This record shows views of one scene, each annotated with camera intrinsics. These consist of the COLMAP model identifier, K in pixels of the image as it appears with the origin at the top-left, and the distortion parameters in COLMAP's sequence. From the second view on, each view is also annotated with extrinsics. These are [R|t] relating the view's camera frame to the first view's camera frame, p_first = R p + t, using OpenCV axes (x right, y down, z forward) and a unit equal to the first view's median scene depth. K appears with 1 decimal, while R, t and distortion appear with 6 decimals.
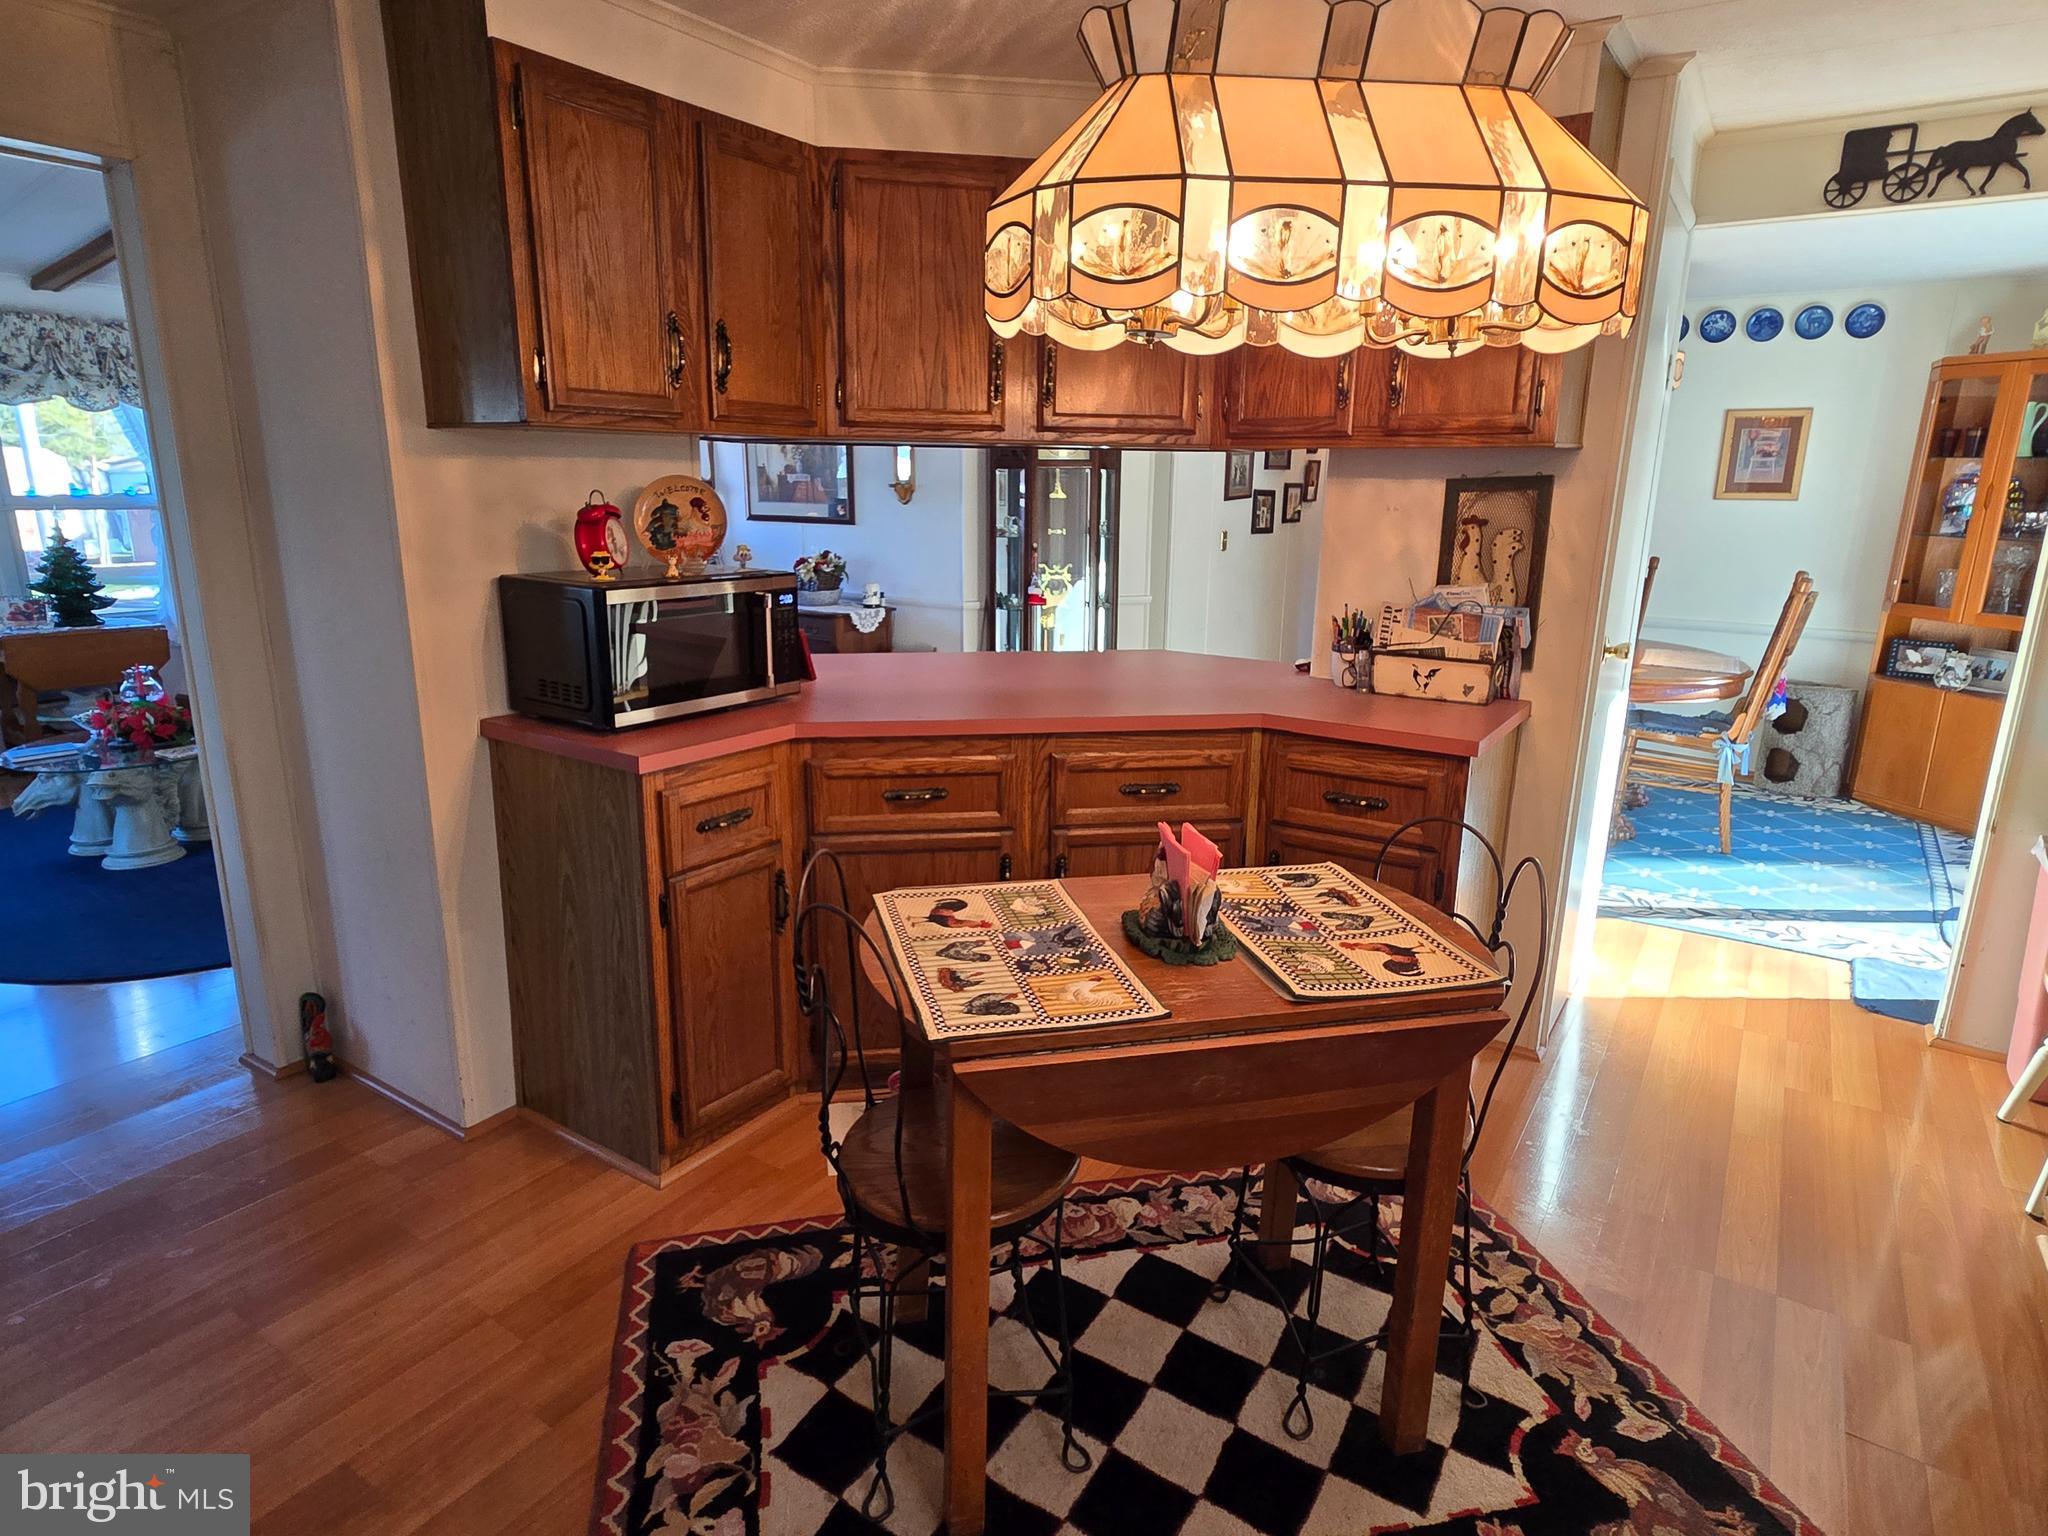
lens RADIAL K [[1136.5, 0, 1036.0], [0, 1136.5, 757.0], [0, 0, 1]] dist [-0.002830, -0.000120]
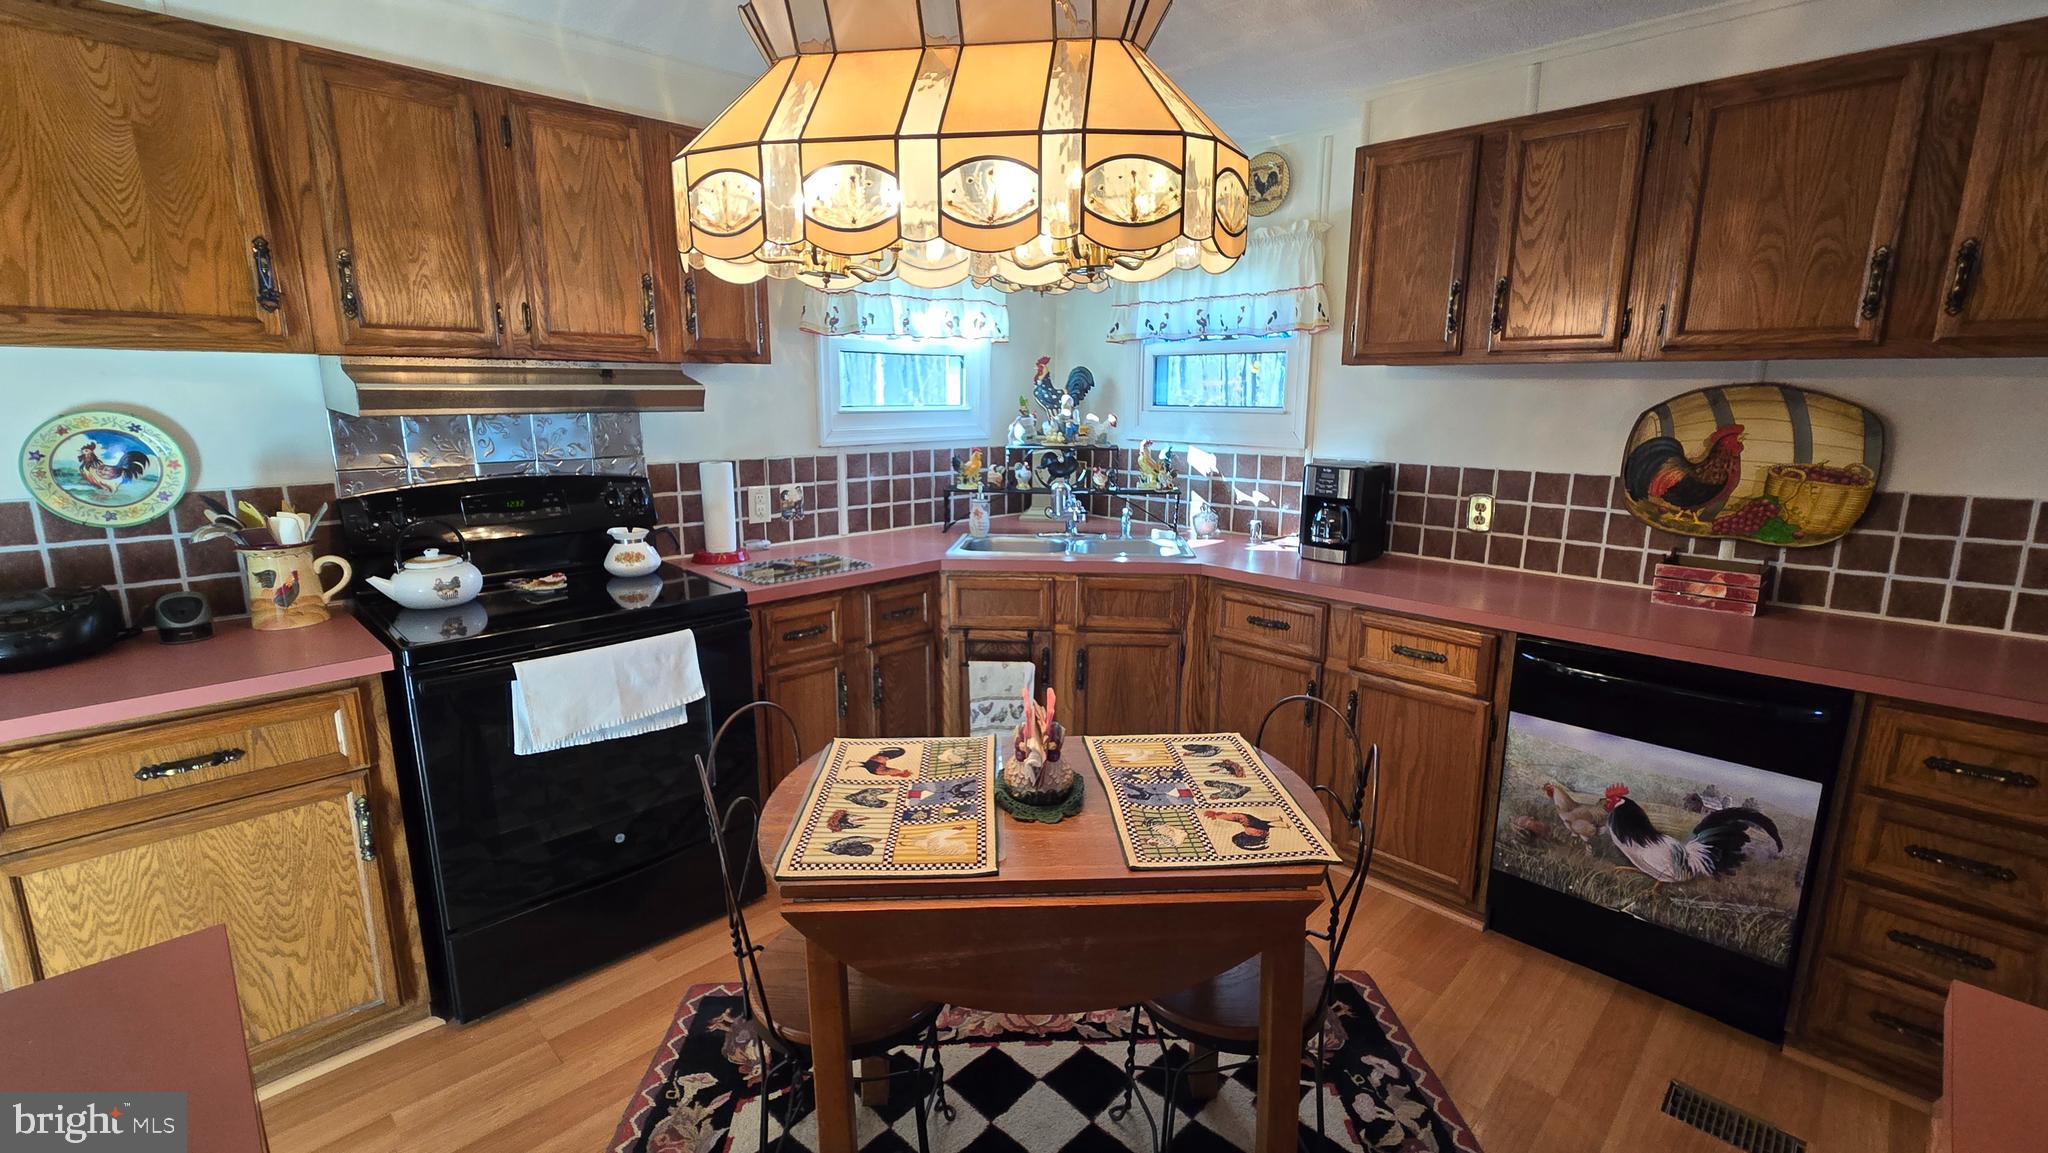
lens RADIAL K [[890.7, 0, 1023.5], [0, 890.7, 572.7], [0, 0, 1]] dist [0.003416, 0.000213]
pose [[-0.978369, -0.058781, 0.198338, -0.023568], [0.033952, 0.900151, 0.434252, -0.408105], [-0.204060, 0.431593, -0.878685, 1.603558]]
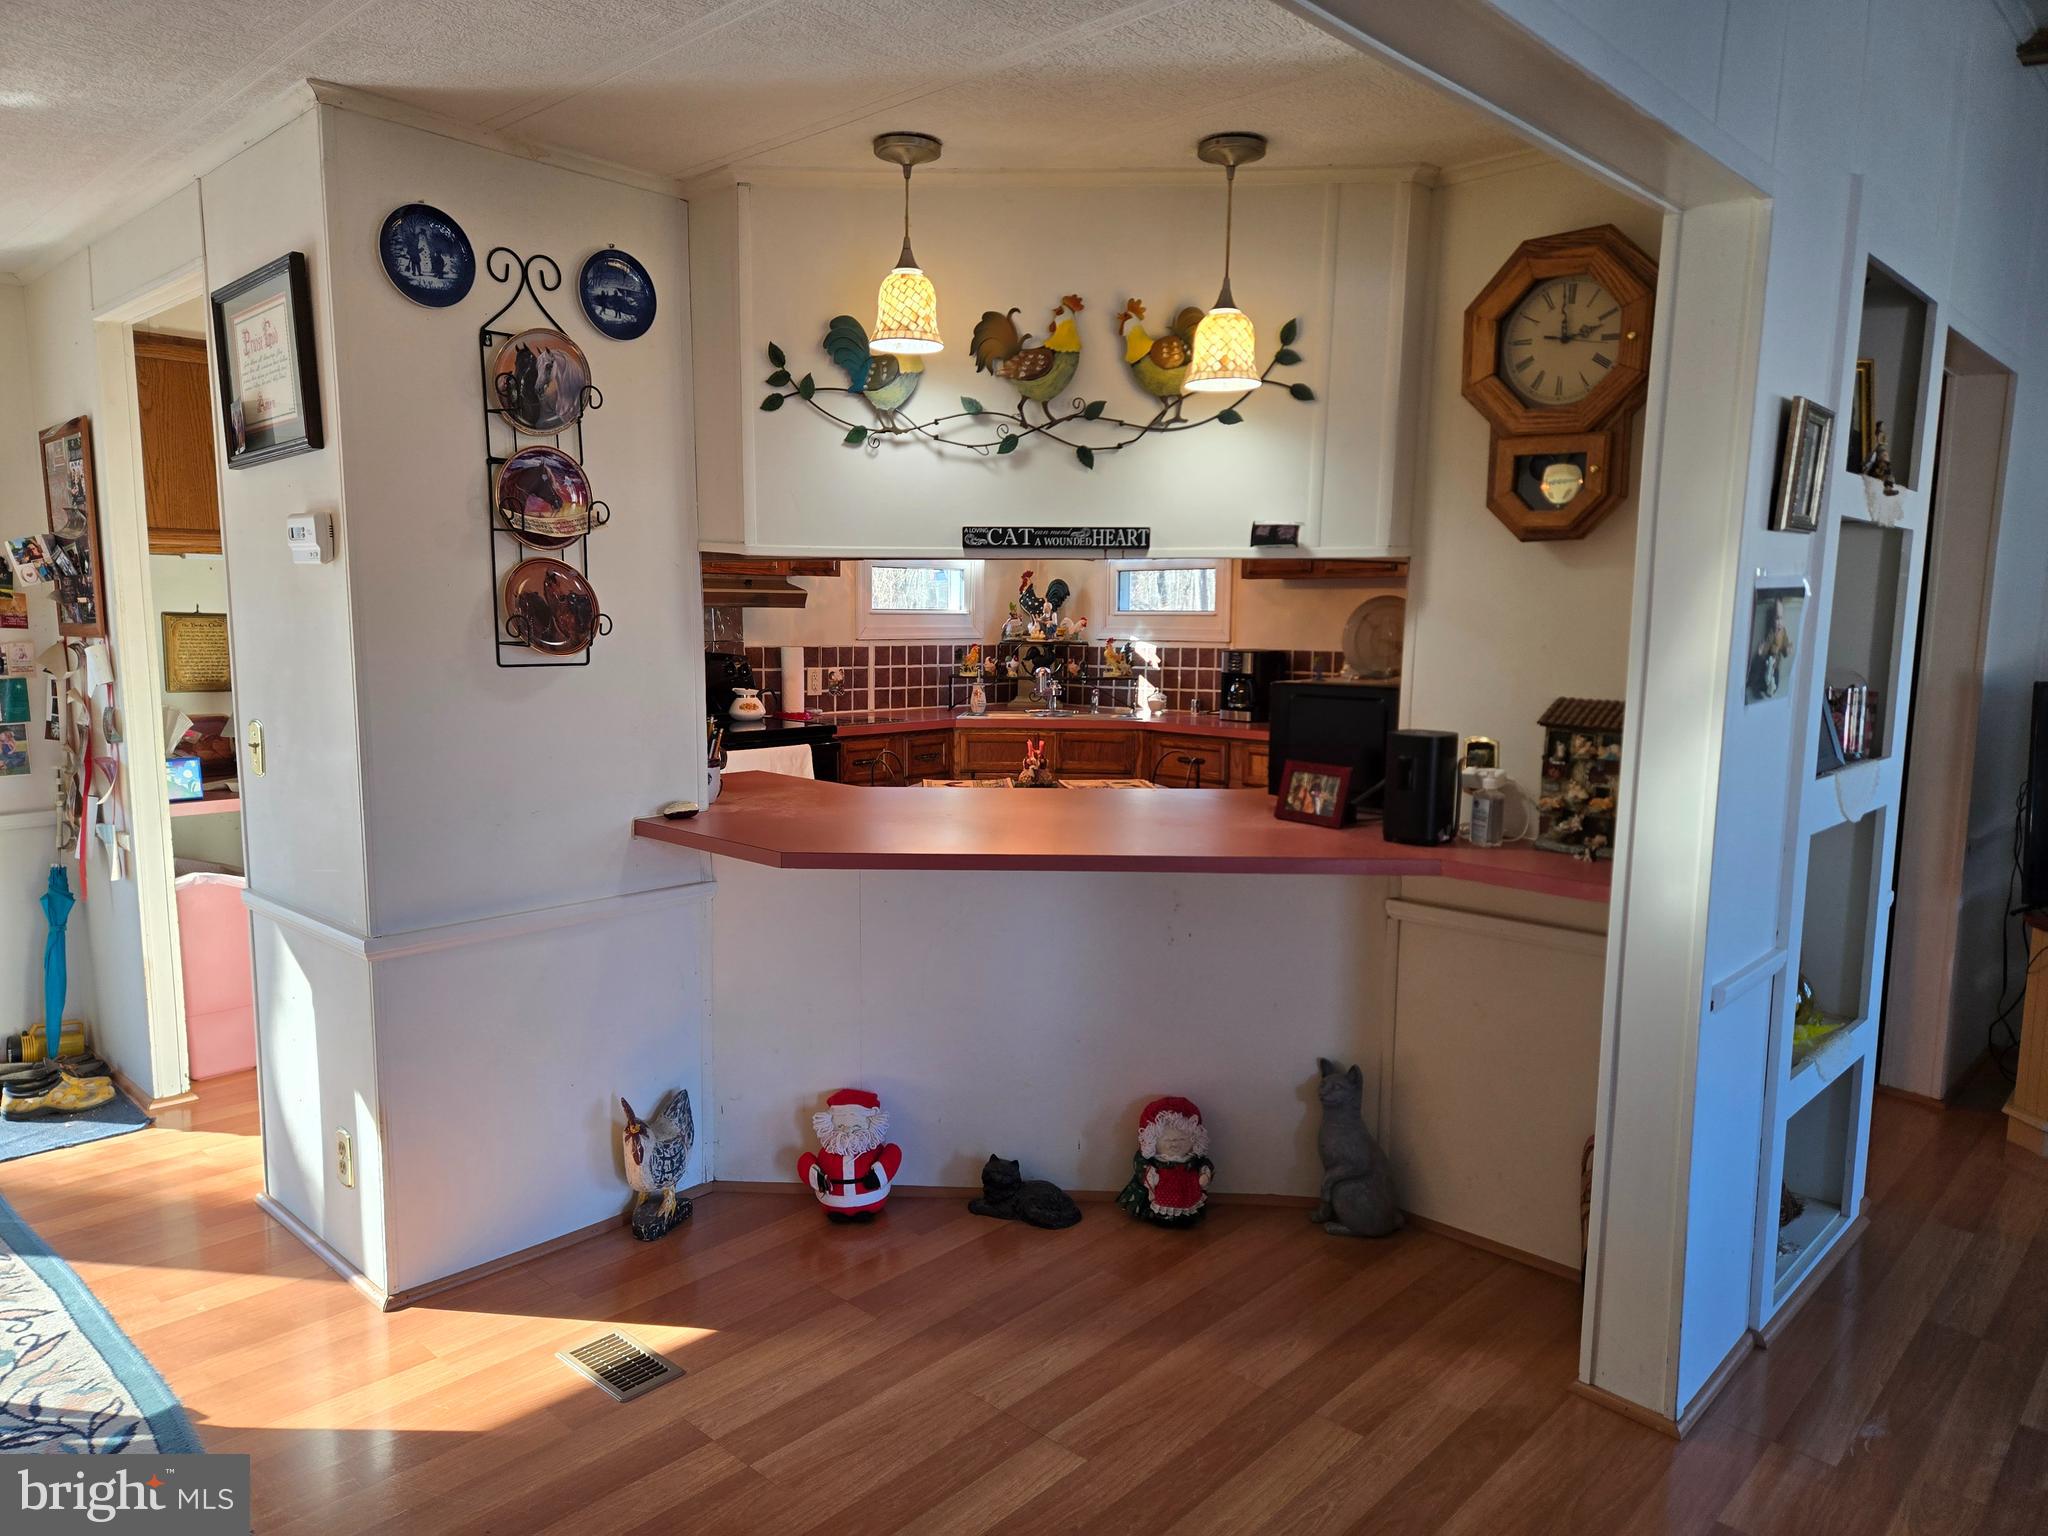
lens RADIAL K [[1348.2, 0, 1026.6], [0, 1348.2, 786.2], [0, 0, 1]] dist [0.024838, -0.016669]
pose [[-0.984978, -0.043512, 0.167106, -0.295870], [0.020932, 0.930510, 0.365668, -0.798493], [-0.171405, 0.363673, -0.915621, 3.311823]]
